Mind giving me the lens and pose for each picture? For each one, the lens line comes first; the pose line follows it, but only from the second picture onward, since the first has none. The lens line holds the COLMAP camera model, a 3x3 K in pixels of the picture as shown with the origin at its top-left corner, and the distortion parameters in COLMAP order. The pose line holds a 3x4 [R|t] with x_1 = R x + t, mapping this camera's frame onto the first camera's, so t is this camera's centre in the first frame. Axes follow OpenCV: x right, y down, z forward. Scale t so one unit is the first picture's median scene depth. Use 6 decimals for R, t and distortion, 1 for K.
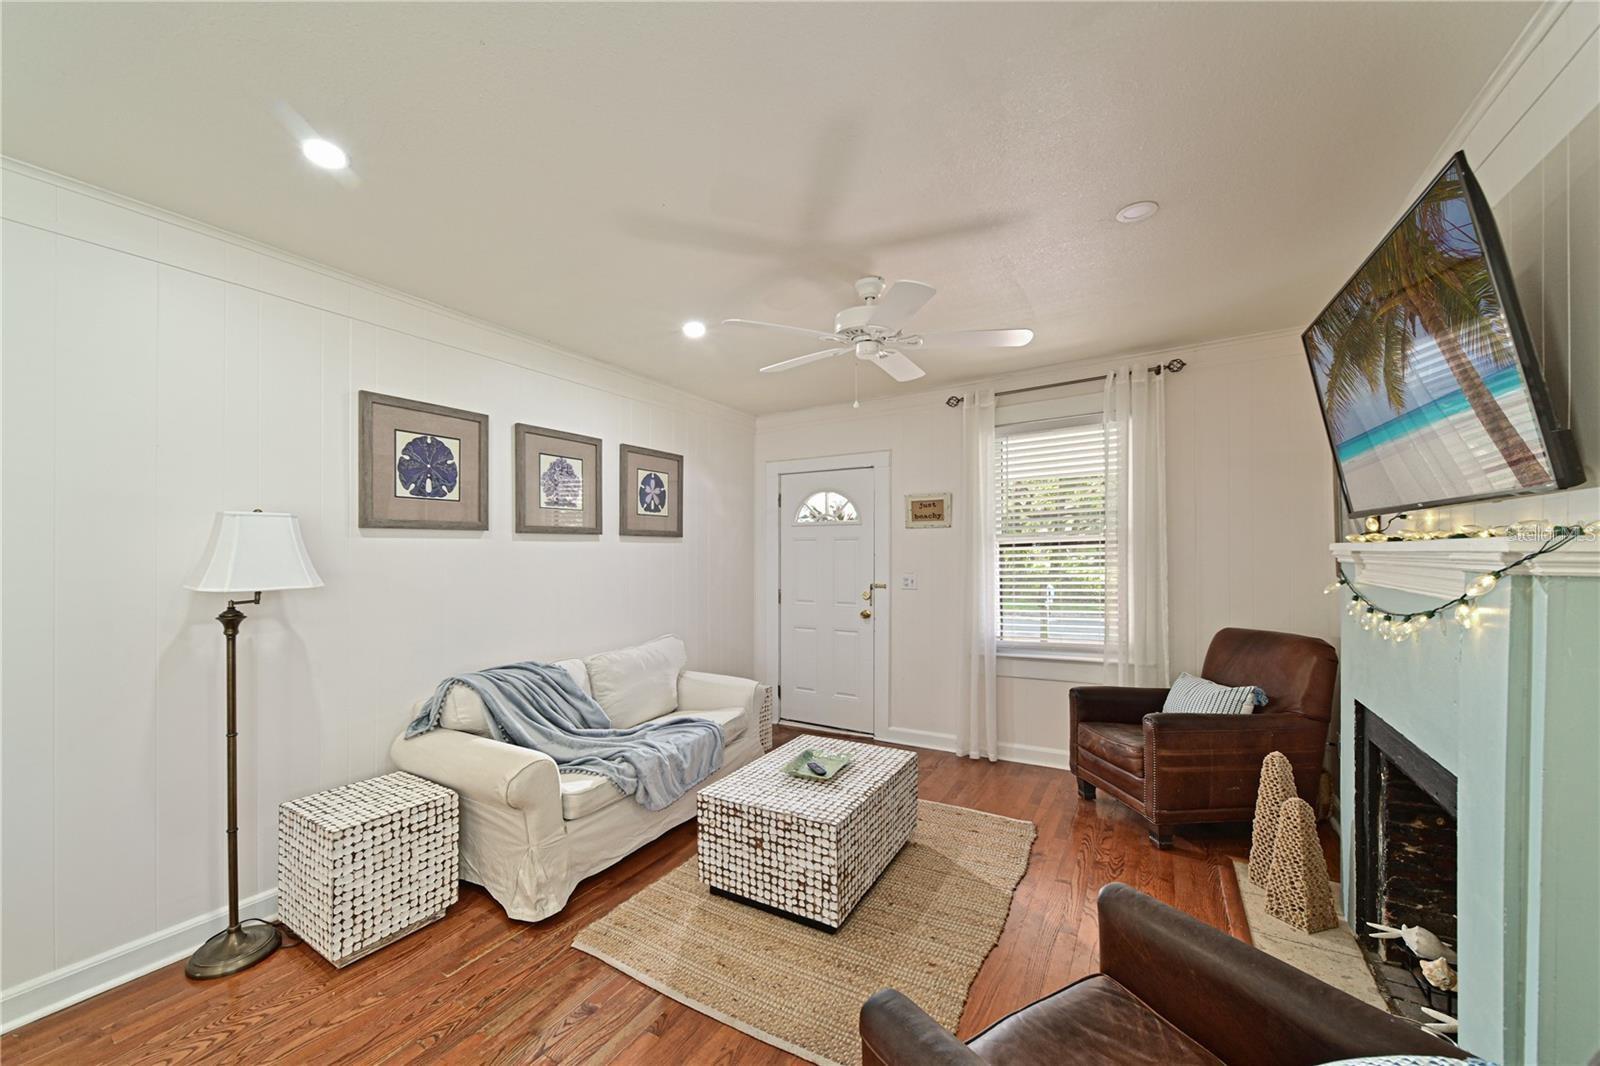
lens RADIAL K [[594.0, 0, 807.9], [0, 594.0, 543.1], [0, 0, 1]] dist [0.002777, -0.000573]
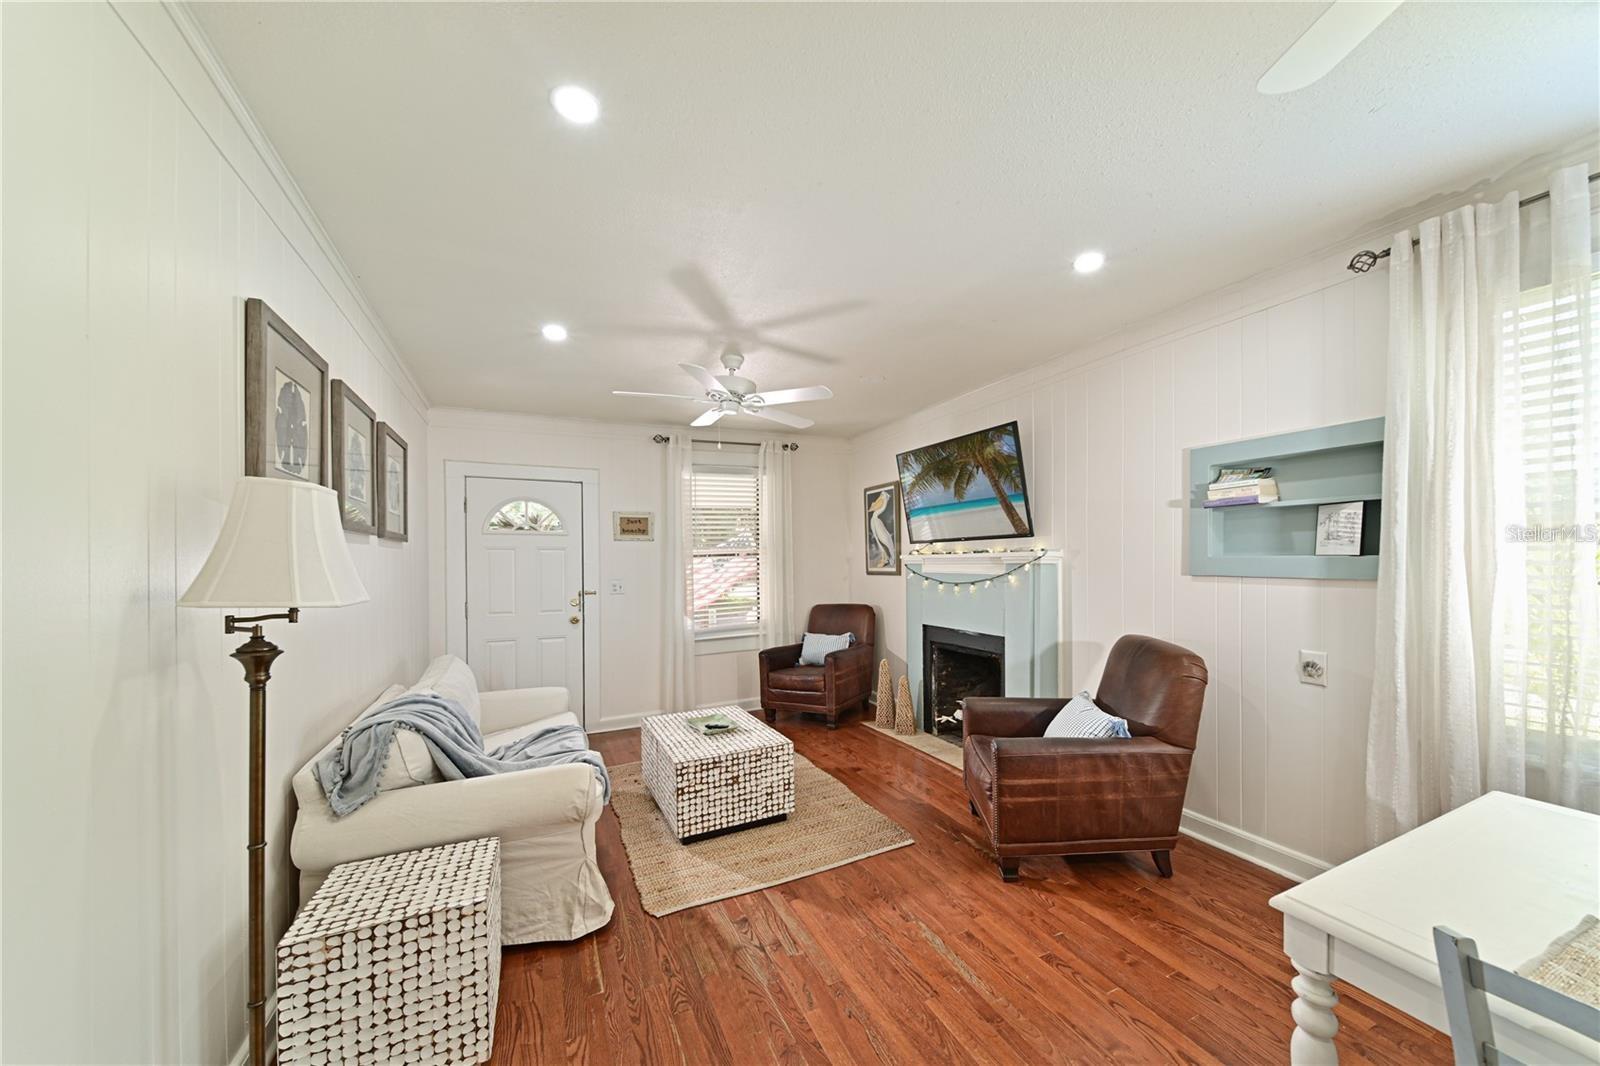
lens RADIAL K [[573.2, 0, 796.5], [0, 573.2, 555.9], [0, 0, 1]] dist [0.001519, -0.000038]
pose [[0.550264, 0.010334, 0.834927, -1.055826], [-0.004463, 0.999946, -0.009435, 0.025239], [-0.834979, 0.001465, 0.550281, 0.195934]]
